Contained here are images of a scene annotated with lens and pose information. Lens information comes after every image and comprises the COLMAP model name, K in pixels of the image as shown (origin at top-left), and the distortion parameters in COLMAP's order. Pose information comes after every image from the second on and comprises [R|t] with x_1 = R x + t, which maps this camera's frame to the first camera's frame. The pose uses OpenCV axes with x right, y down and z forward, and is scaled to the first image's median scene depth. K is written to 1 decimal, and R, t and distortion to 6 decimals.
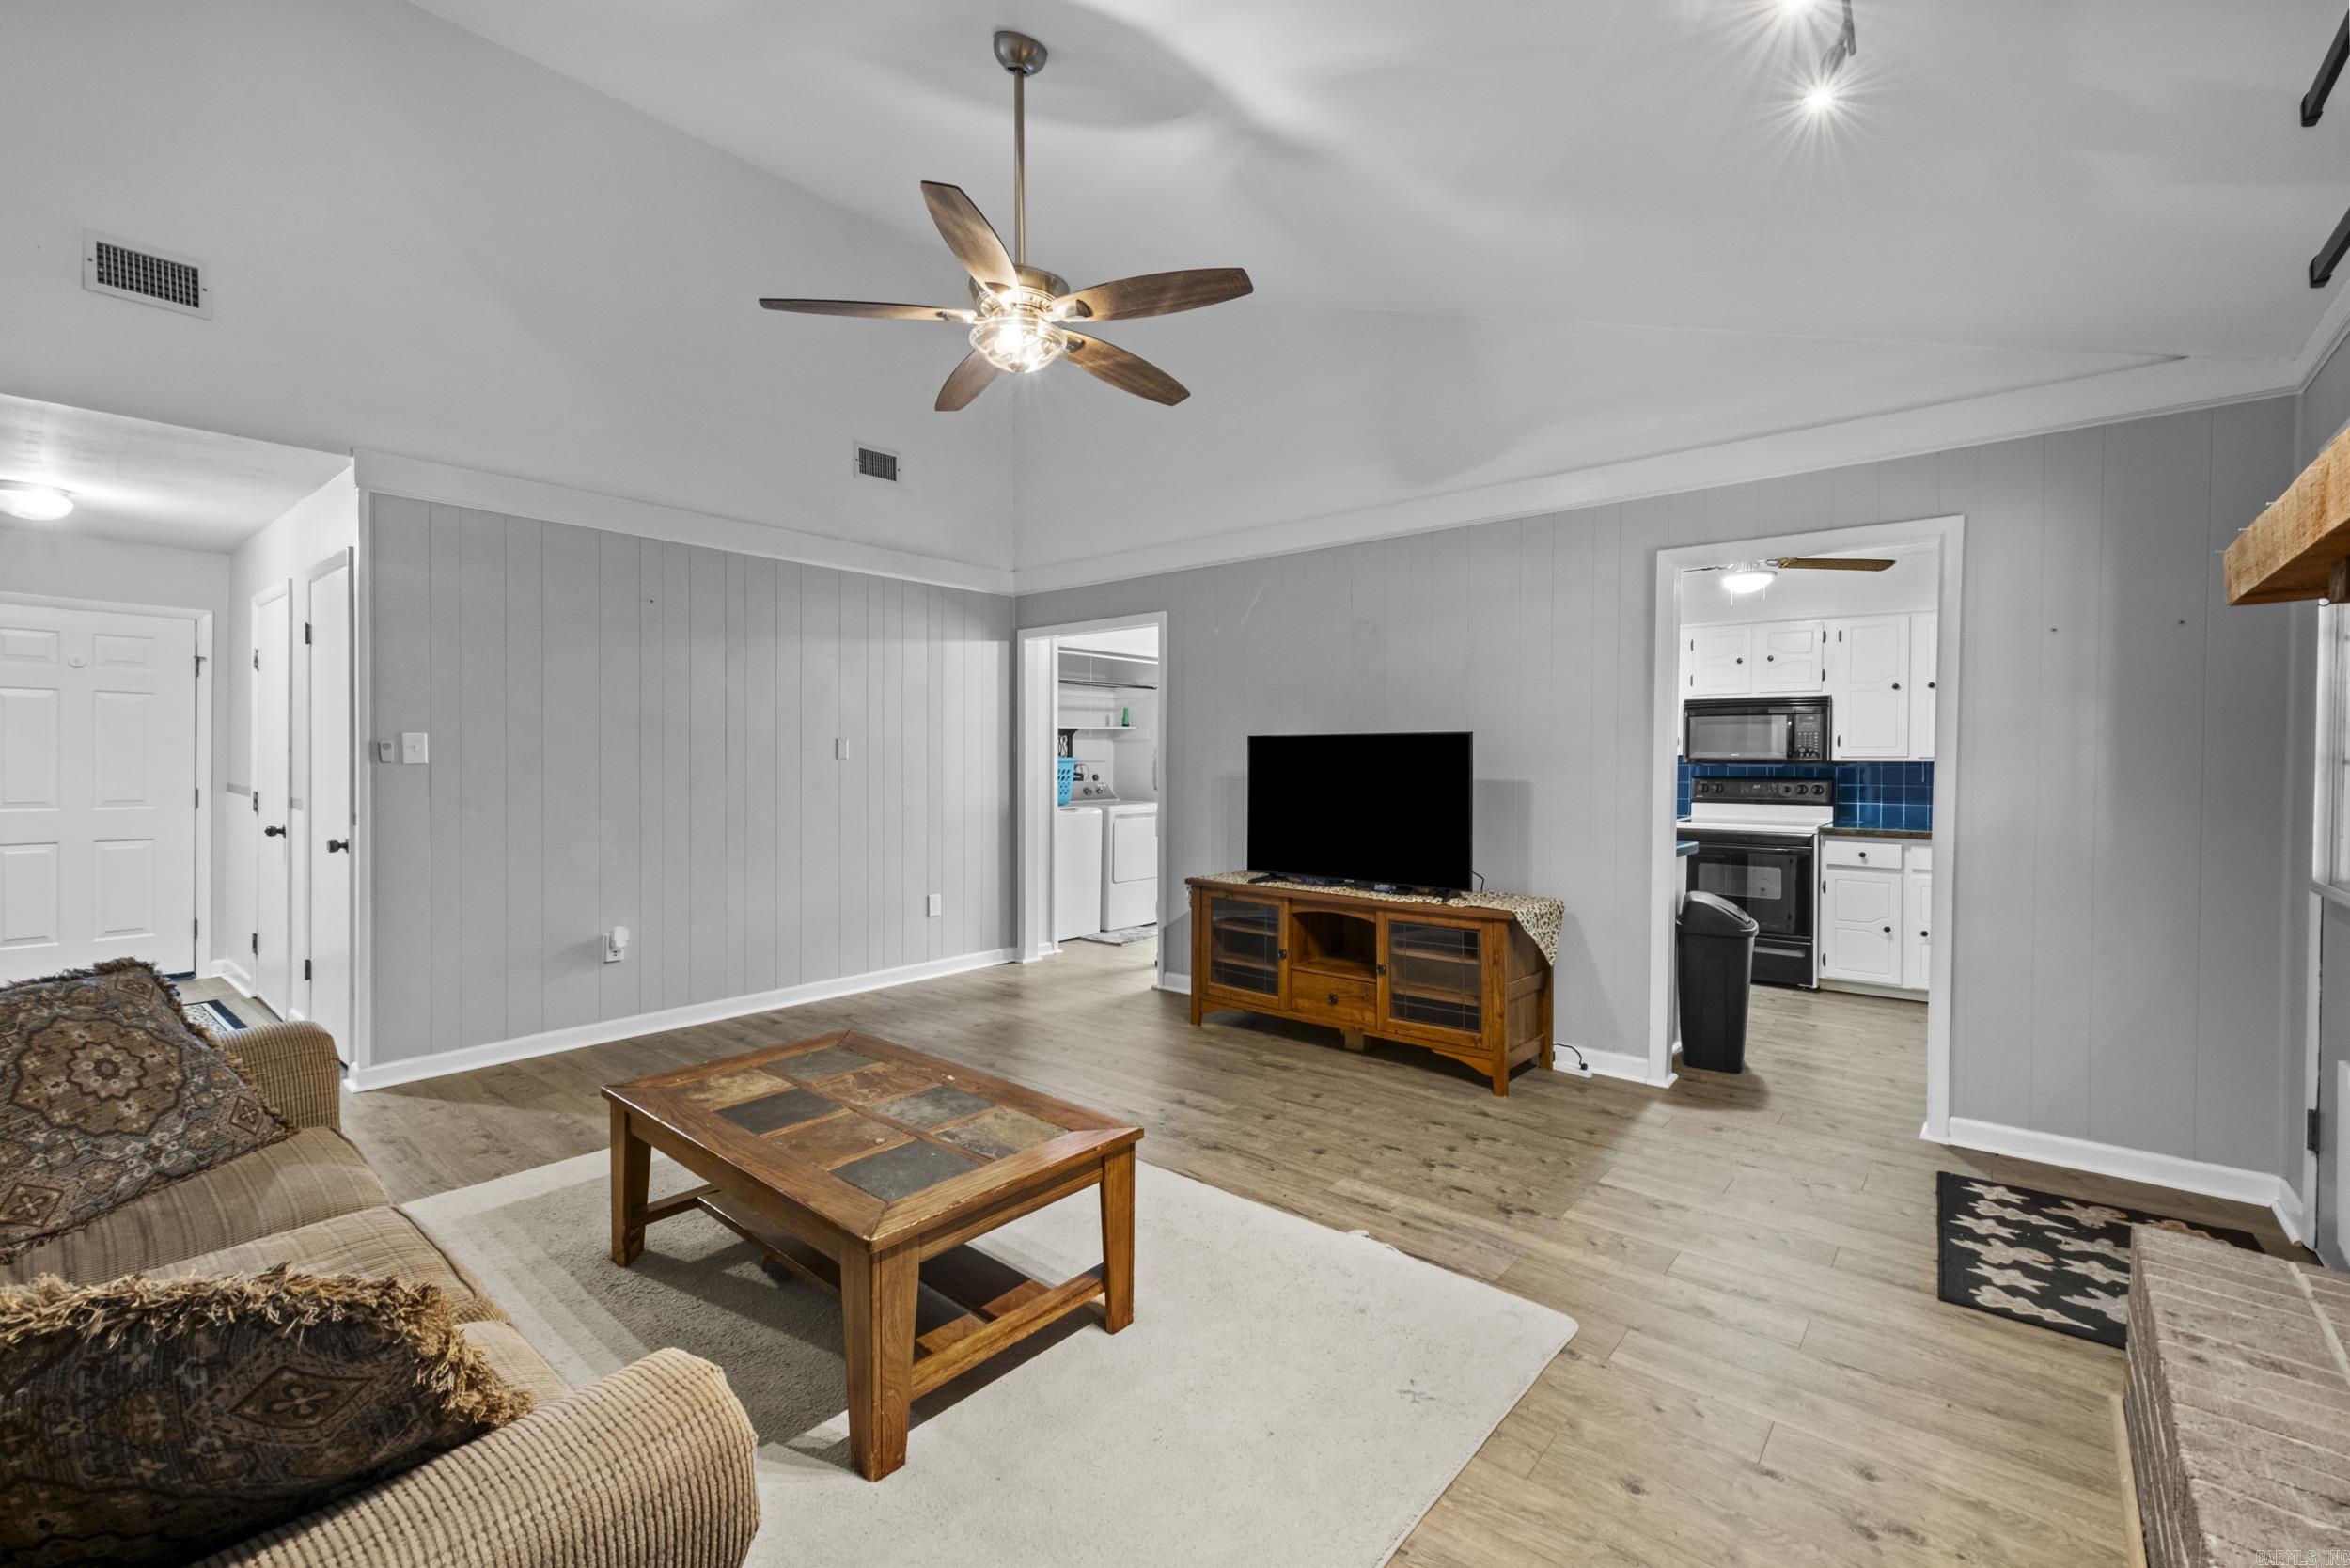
lens RADIAL K [[1018.9, 0, 1173.2], [0, 1018.9, 772.2], [0, 0, 1]] dist [-0.002580, 0.000415]
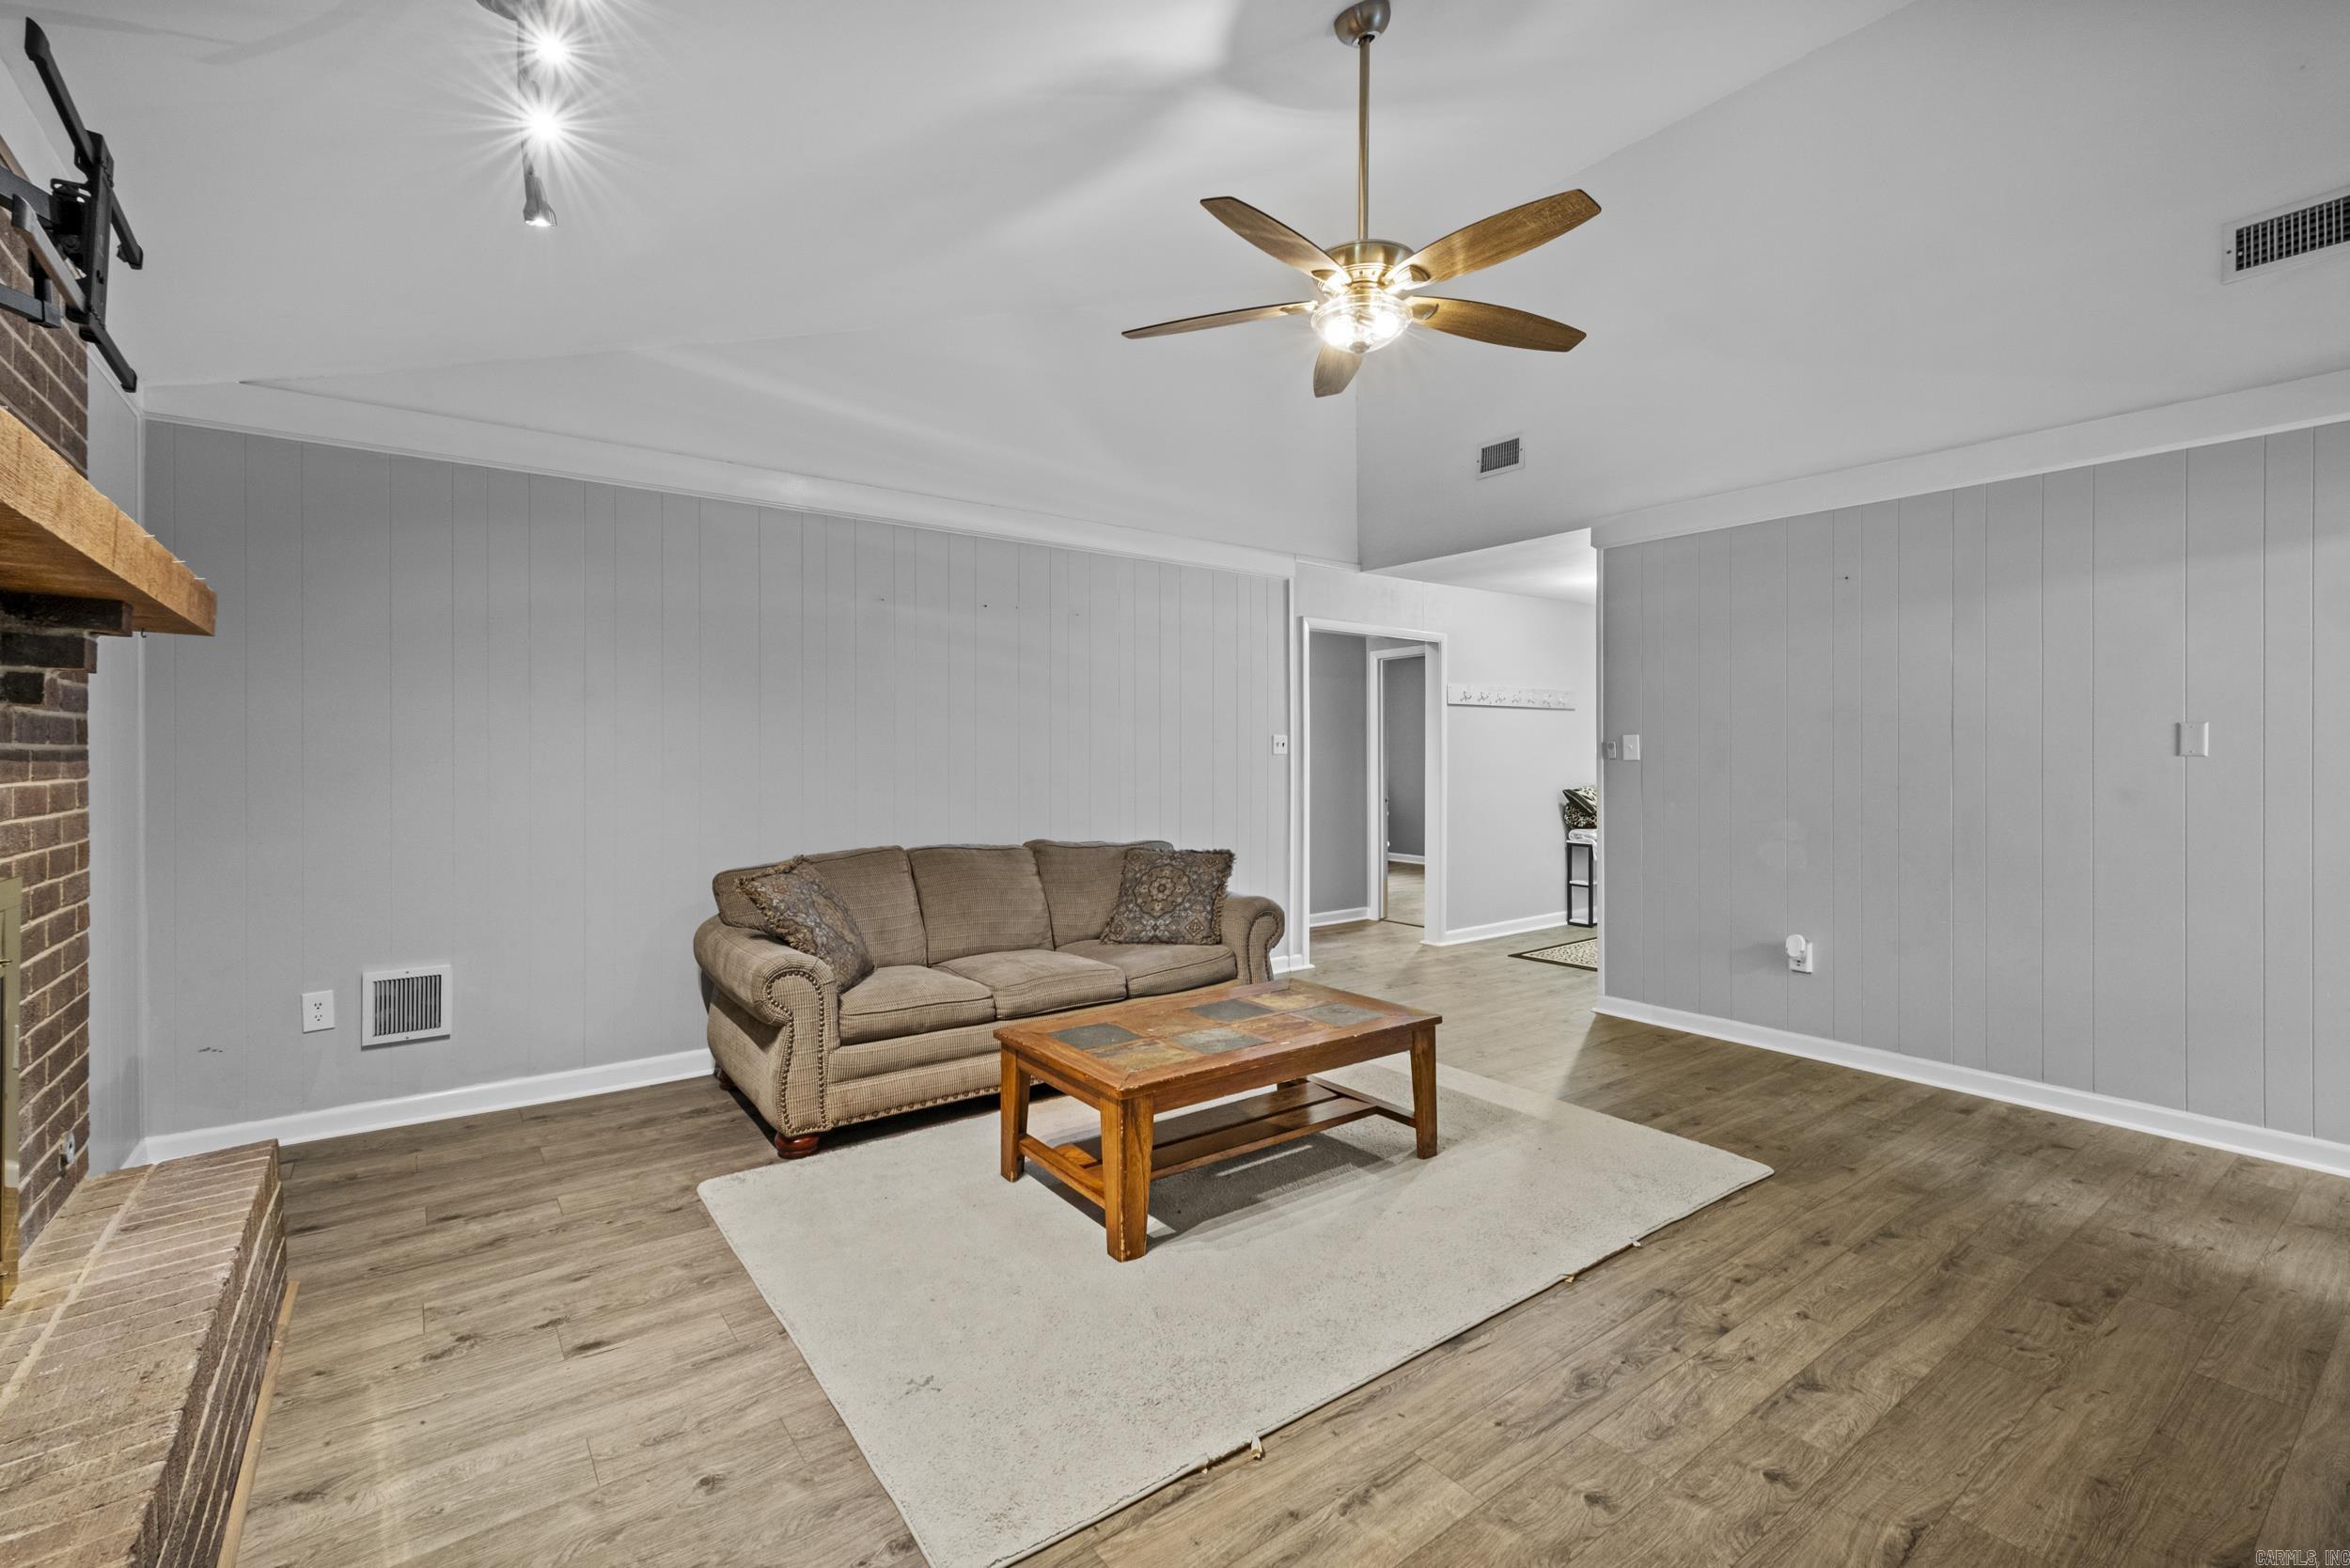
lens RADIAL K [[1018.9, 0, 1153.3], [0, 1018.9, 750.1], [0, 0, 1]] dist [-0.002580, 0.000415]
pose [[-0.240399, -0.002395, -0.970671, 0.609853], [-0.014566, 0.999893, 0.001141, -0.013845], [0.970565, 0.014413, -0.240408, 0.762786]]
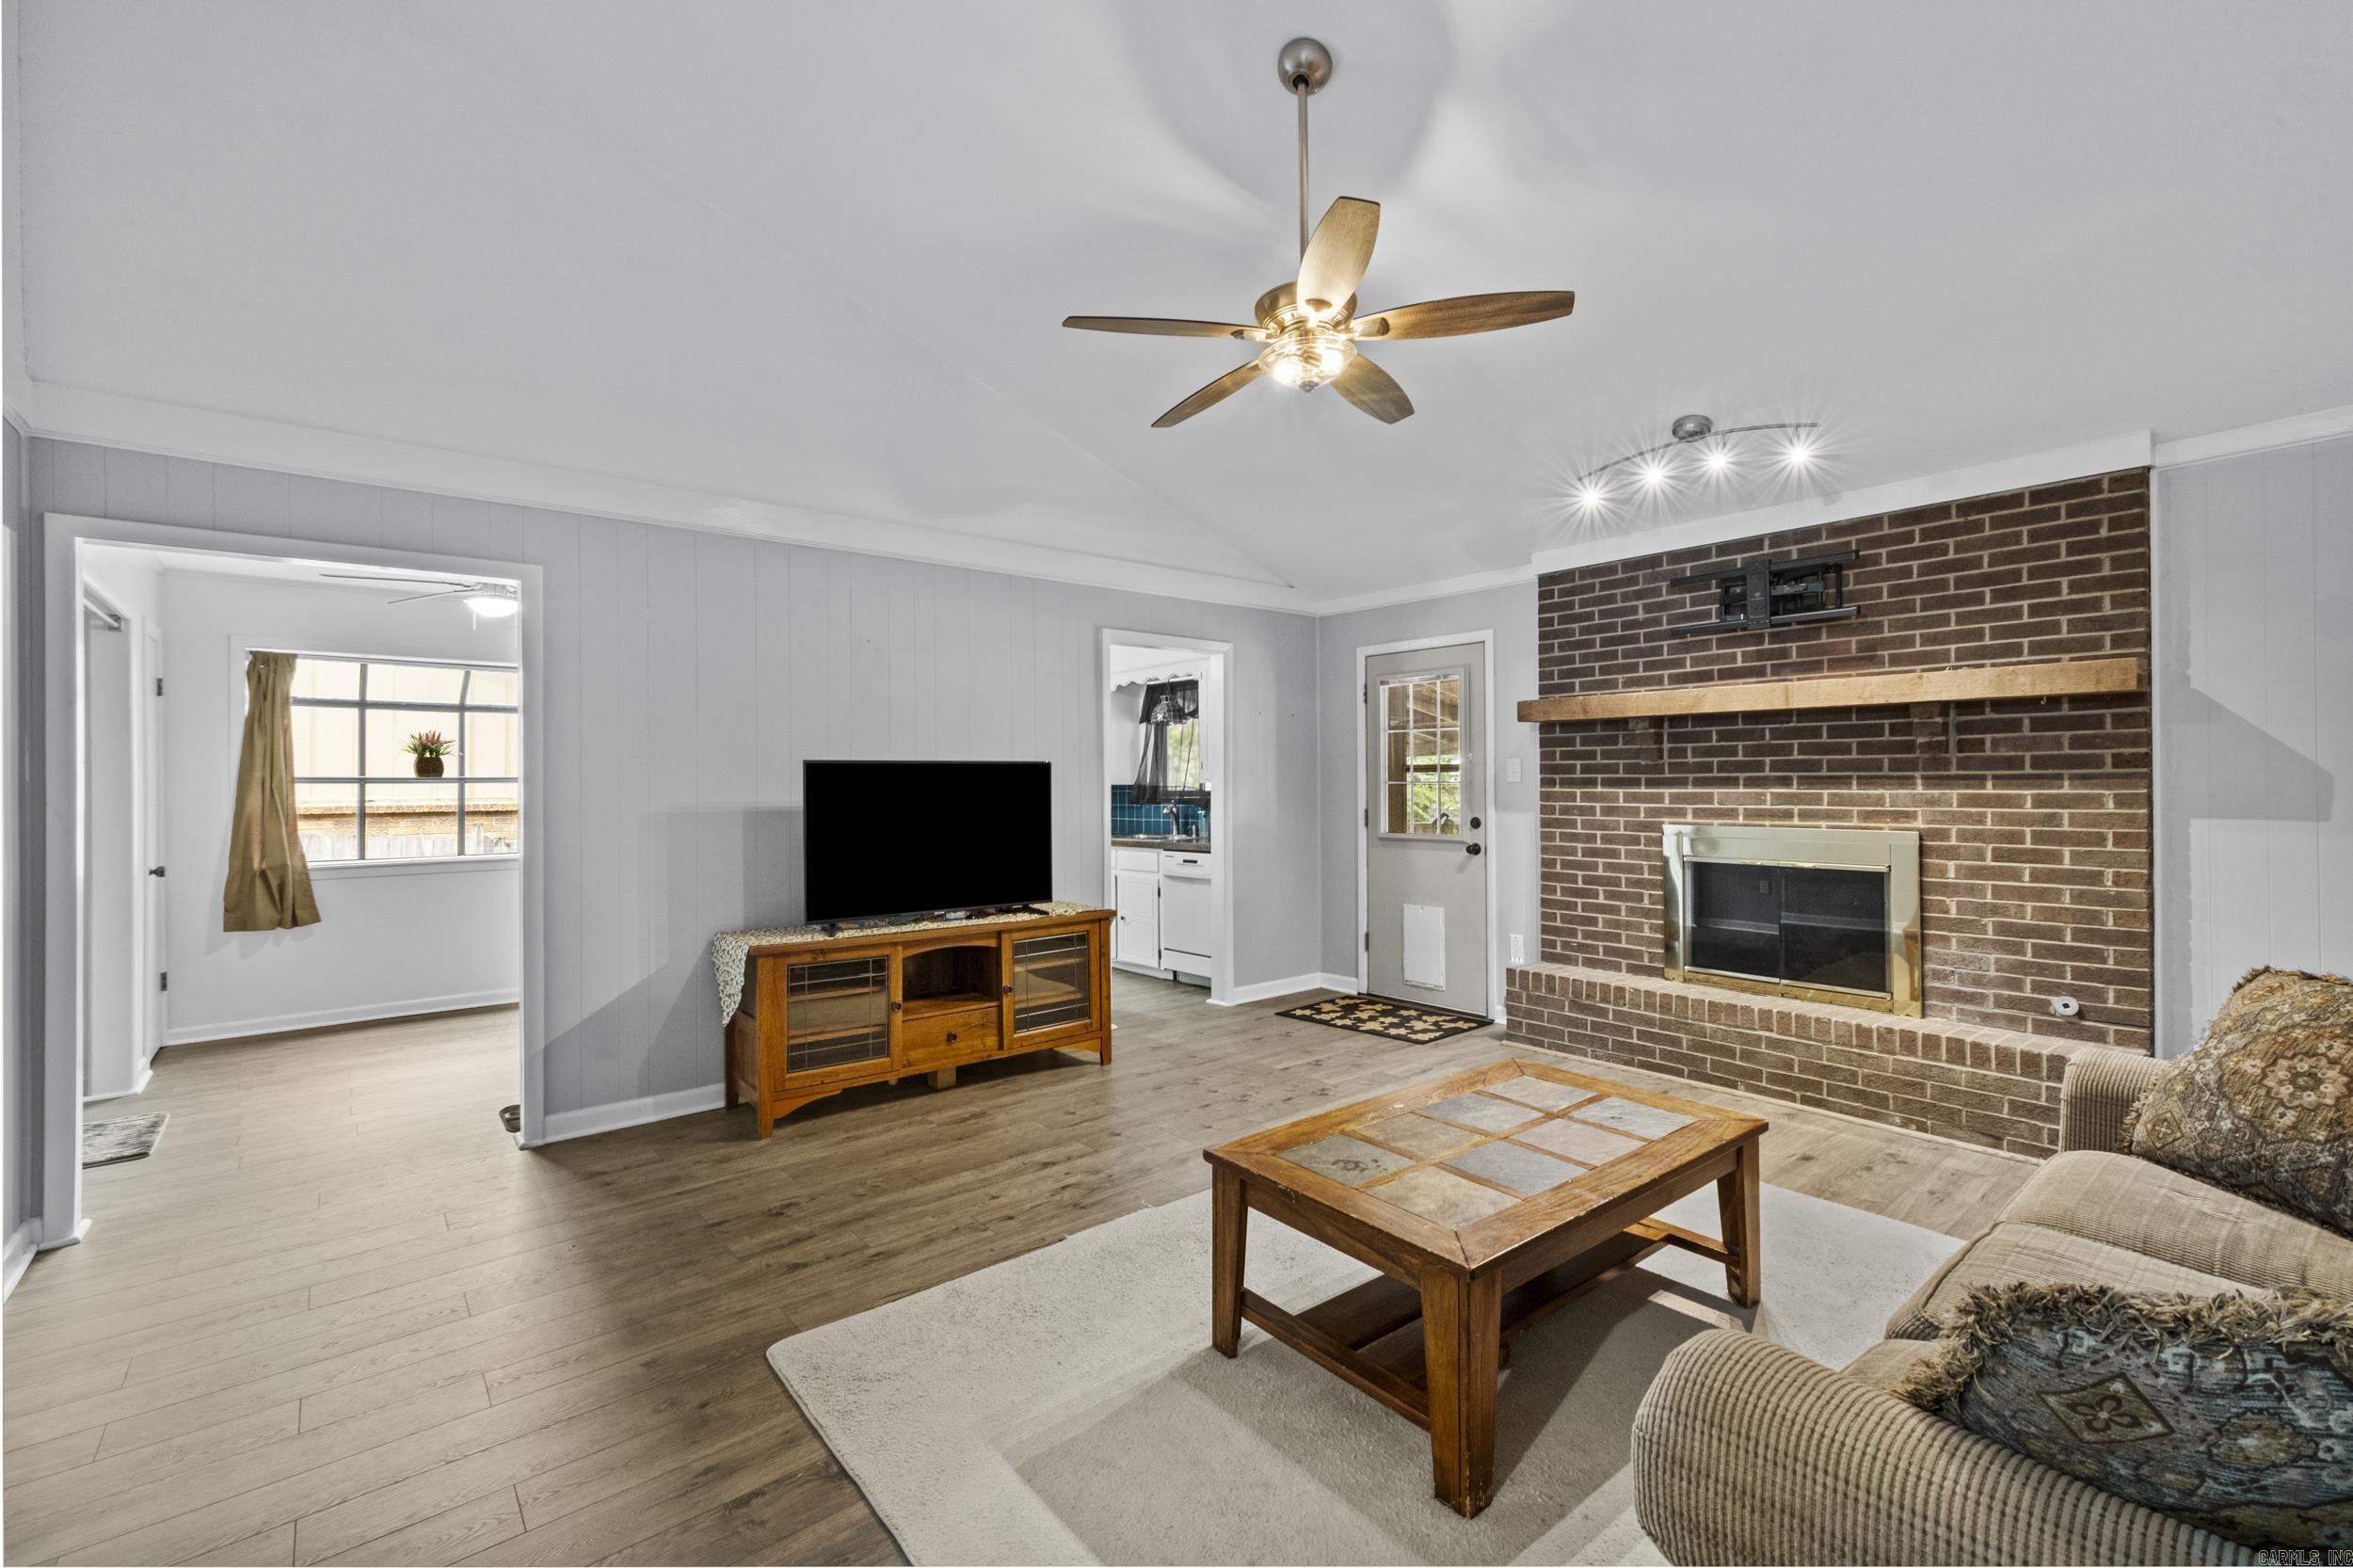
lens RADIAL K [[1020.2, 0, 1152.4], [0, 1020.2, 775.8], [0, 0, 1]] dist [-0.002580, 0.000415]
pose [[0.192421, -0.001811, 0.981311, -0.848191], [0.022799, 0.999737, -0.002626, -0.018832], [-0.981047, 0.022878, 0.192412, 0.705835]]
